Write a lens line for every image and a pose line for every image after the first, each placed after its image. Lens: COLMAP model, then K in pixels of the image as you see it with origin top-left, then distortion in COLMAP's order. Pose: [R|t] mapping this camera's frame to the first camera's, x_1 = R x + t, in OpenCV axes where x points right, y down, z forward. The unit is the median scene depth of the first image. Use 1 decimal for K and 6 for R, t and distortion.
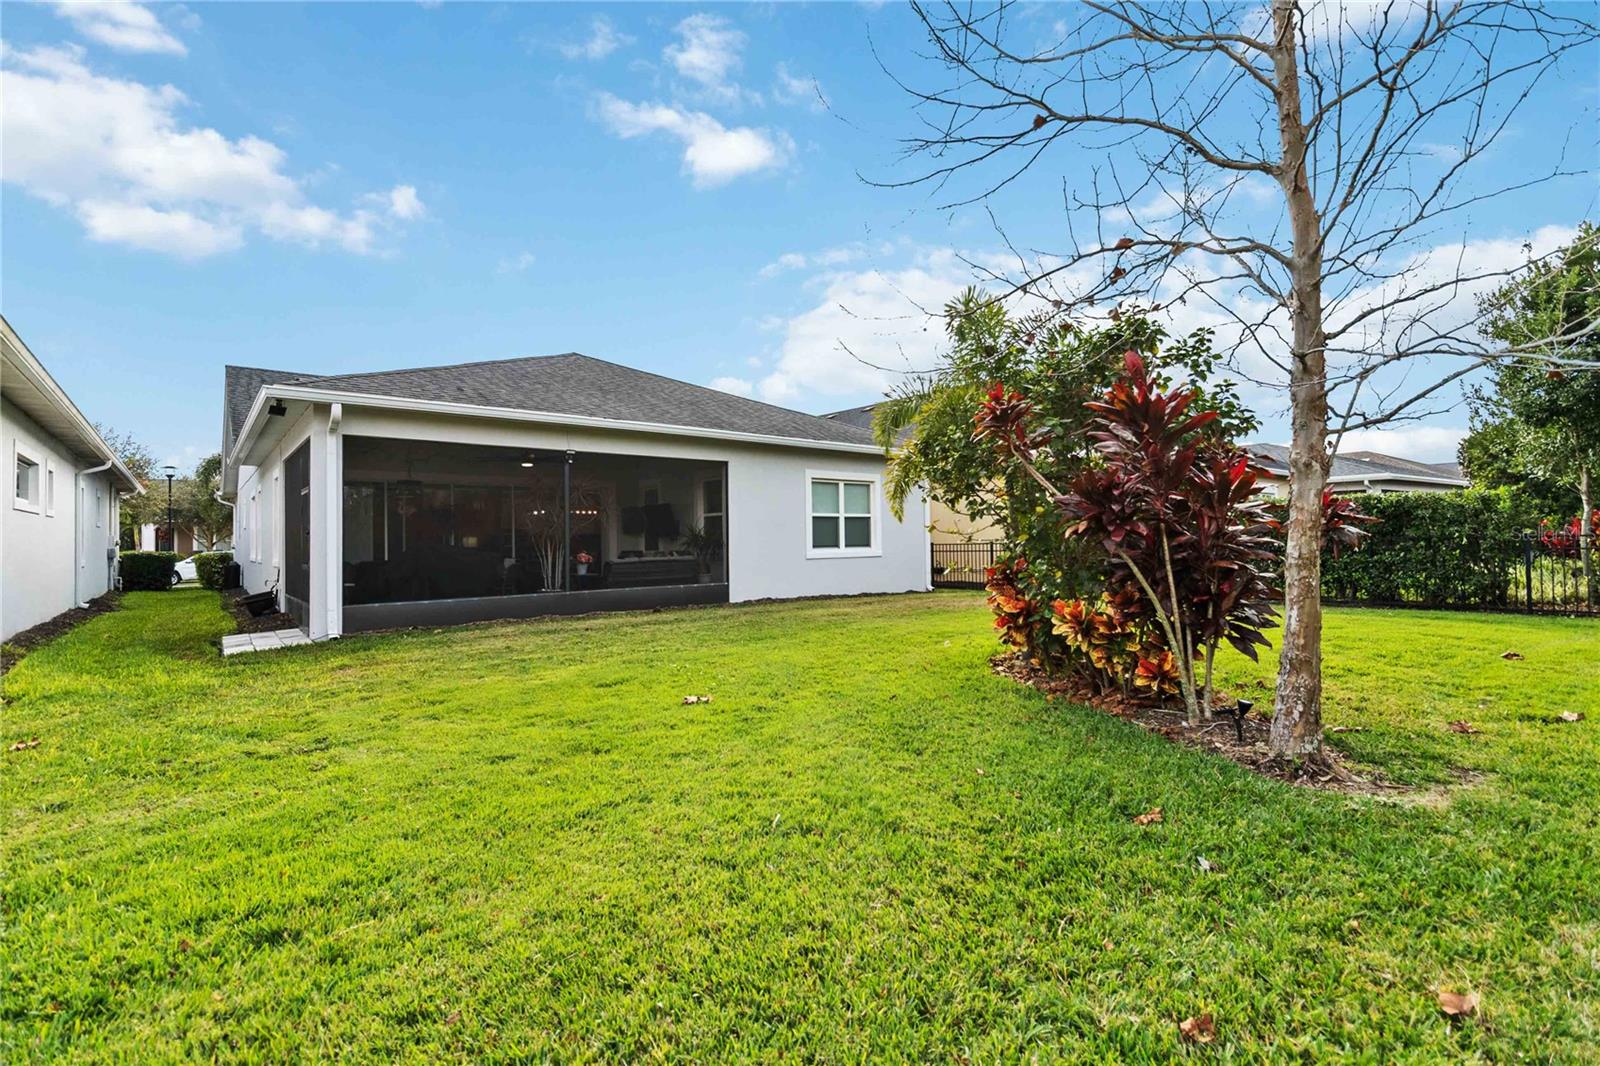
lens RADIAL K [[739.2, 0, 800.1], [0, 739.2, 534.9], [0, 0, 1]] dist [0.025347, -0.000146]
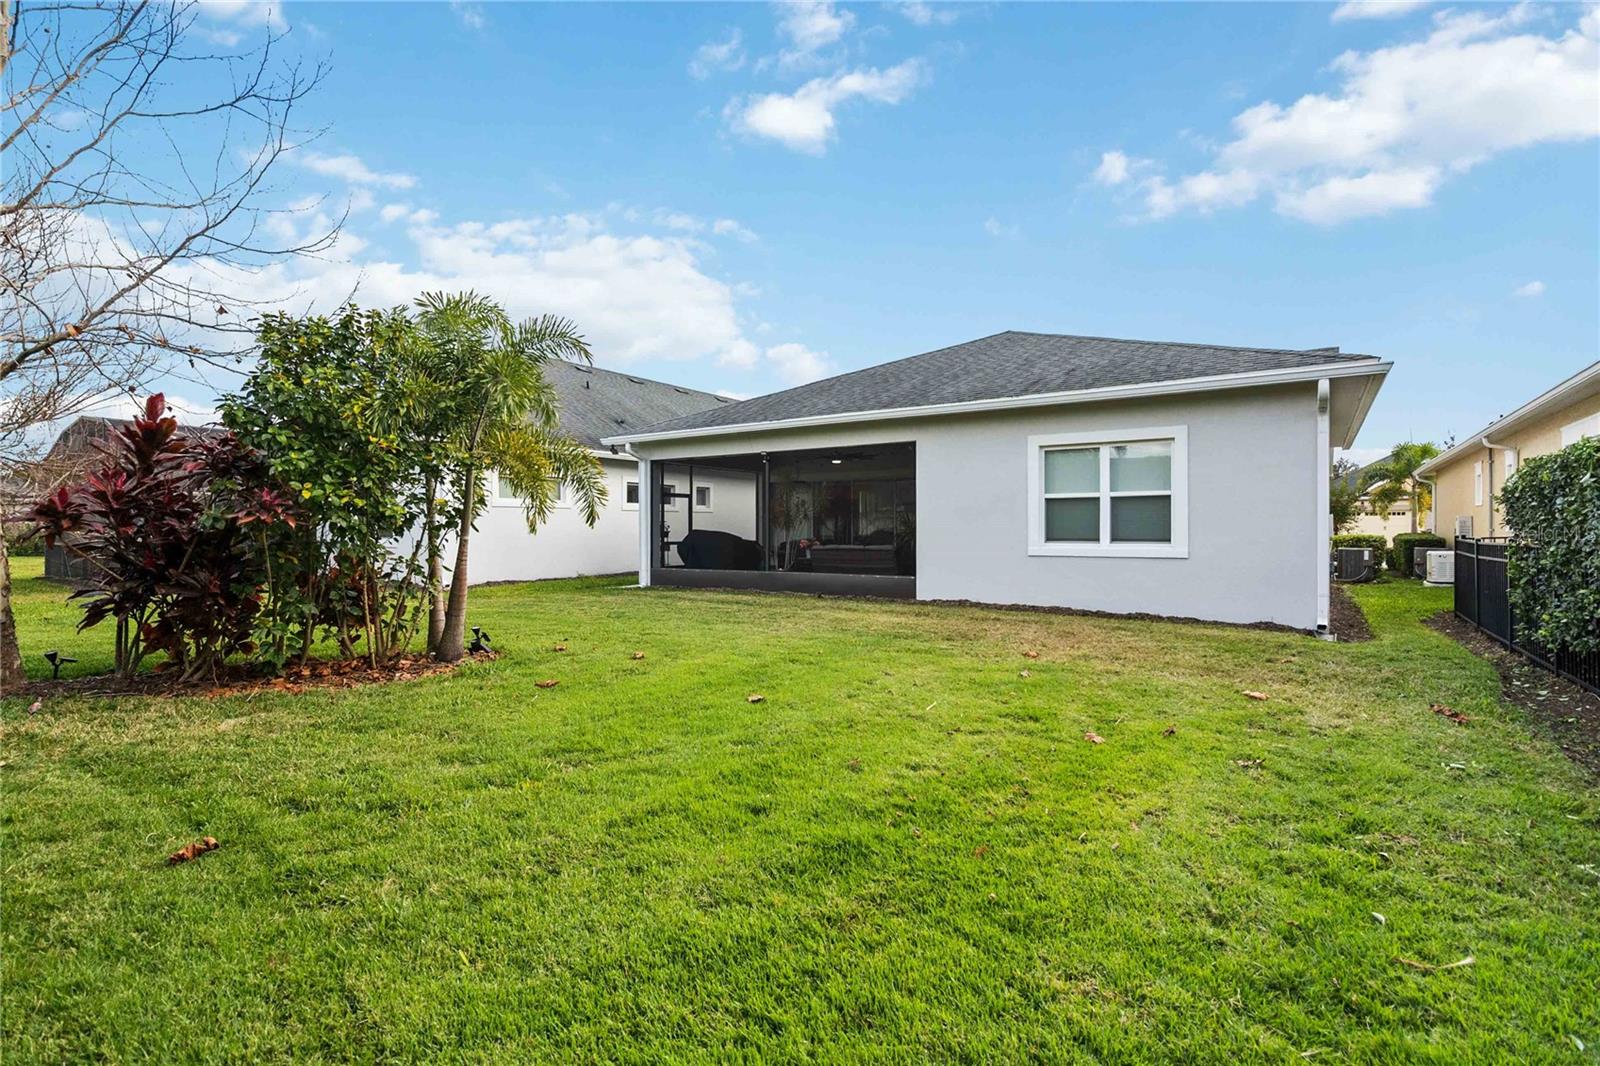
lens RADIAL K [[739.2, 0, 799.7], [0, 739.2, 536.4], [0, 0, 1]] dist [0.025347, -0.000146]
pose [[0.273206, 0.021089, -0.961724, 0.633127], [0.002595, 0.999740, 0.022660, -0.004331], [0.961952, -0.008687, 0.273080, 0.546490]]
